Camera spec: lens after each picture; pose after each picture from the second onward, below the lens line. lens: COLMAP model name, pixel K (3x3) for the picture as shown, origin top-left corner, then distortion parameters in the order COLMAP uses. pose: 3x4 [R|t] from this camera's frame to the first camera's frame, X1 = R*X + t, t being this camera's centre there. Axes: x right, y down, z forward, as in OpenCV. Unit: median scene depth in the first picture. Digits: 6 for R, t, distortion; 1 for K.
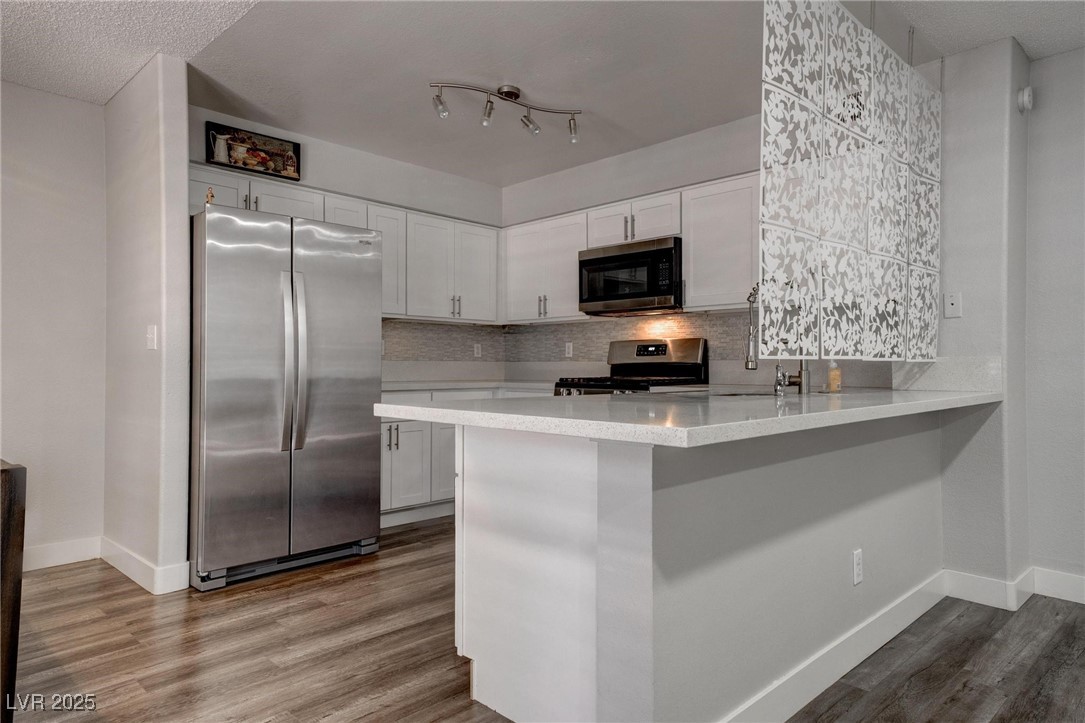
lens RADIAL K [[677.6, 0, 537.9], [0, 677.6, 357.7], [0, 0, 1]] dist [0.048298, 0.023206]
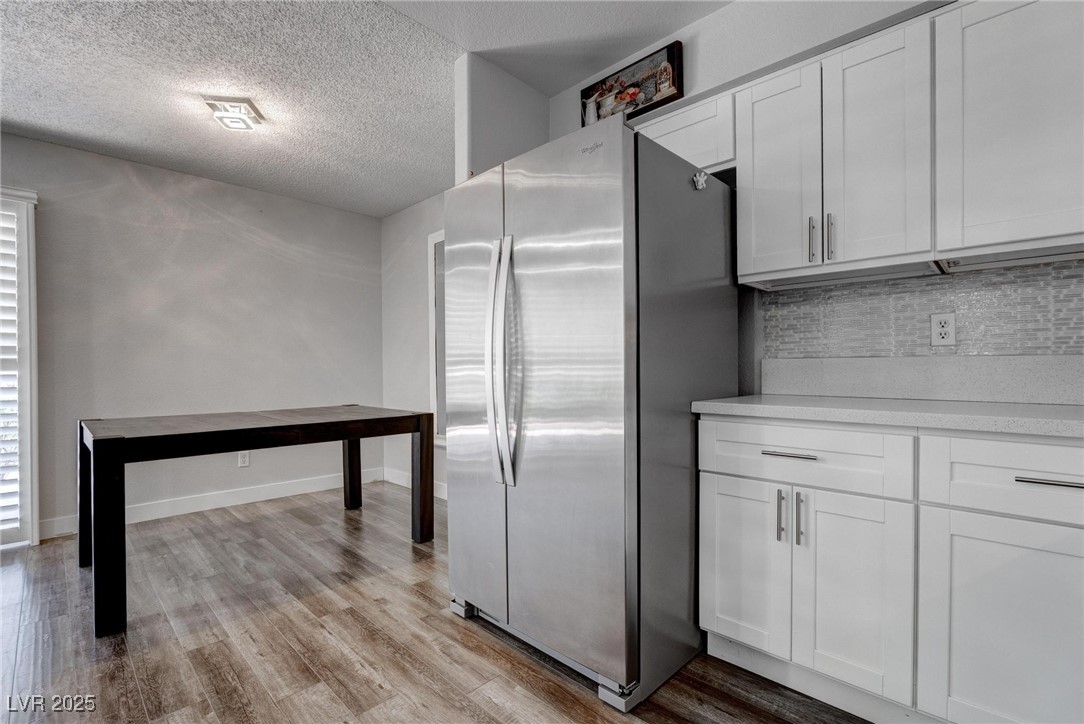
lens RADIAL K [[494.1, 0, 538.1], [0, 494.1, 367.6], [0, 0, 1]] dist [-0.020433, 0.006870]
pose [[0.008424, -0.000352, -0.999964, 0.147204], [0.017253, 0.999851, -0.000207, 0.010310], [0.999816, -0.017251, 0.008429, 0.912256]]
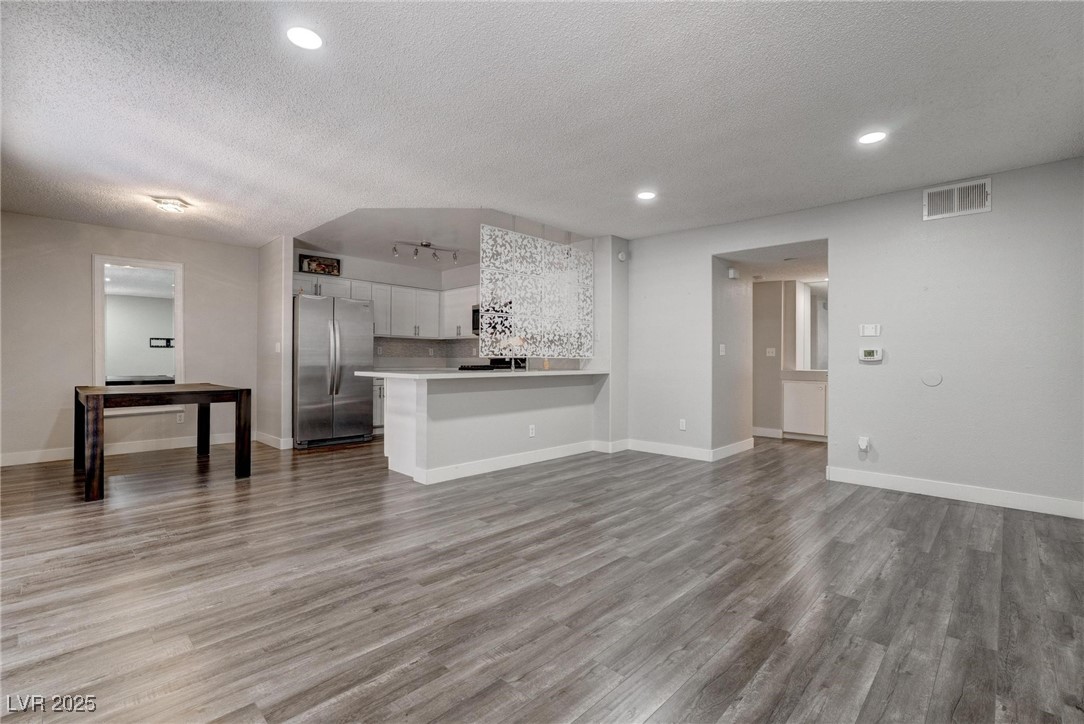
lens RADIAL K [[494.1, 0, 535.7], [0, 494.1, 353.9], [0, 0, 1]] dist [-0.020433, 0.006870]
pose [[0.999915, 0.003435, 0.012580, 0.287491], [-0.003403, 0.999991, -0.002516, -0.004061], [-0.012589, 0.002473, 0.999918, -0.646210]]
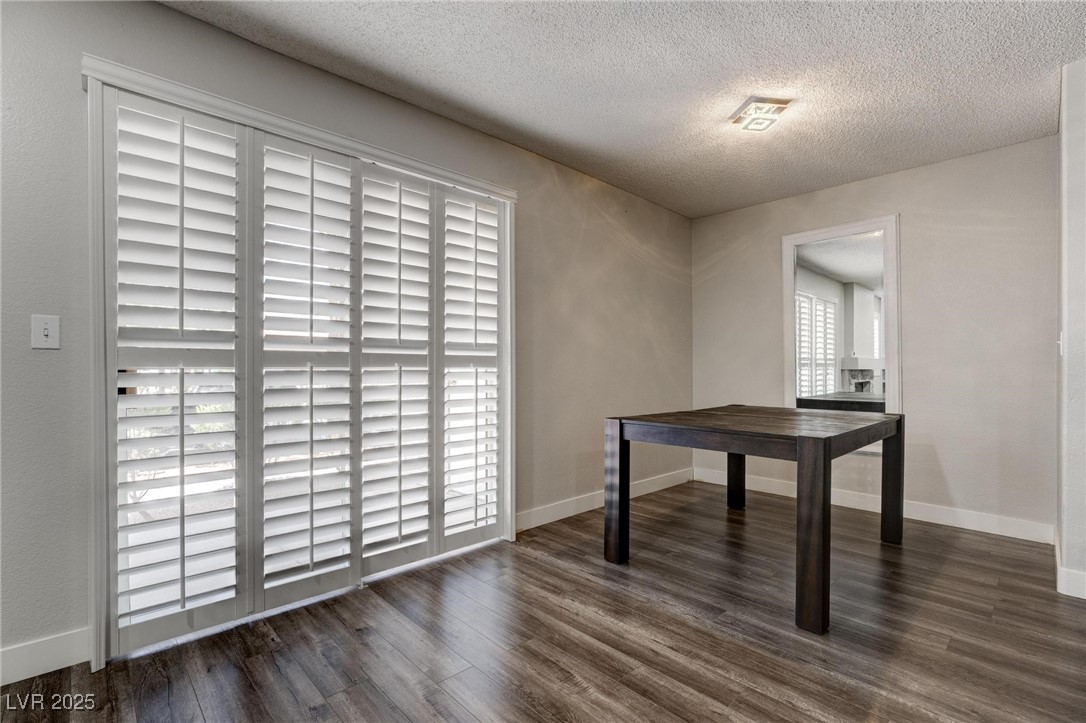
lens RADIAL K [[495.0, 0, 541.1], [0, 495.0, 369.6], [0, 0, 1]] dist [-0.020433, 0.006870]
pose [[-0.019681, 0.003826, -0.999799, 0.156578], [0.006144, 0.999974, 0.003706, 0.000766], [0.999787, -0.006070, -0.019704, 0.197960]]
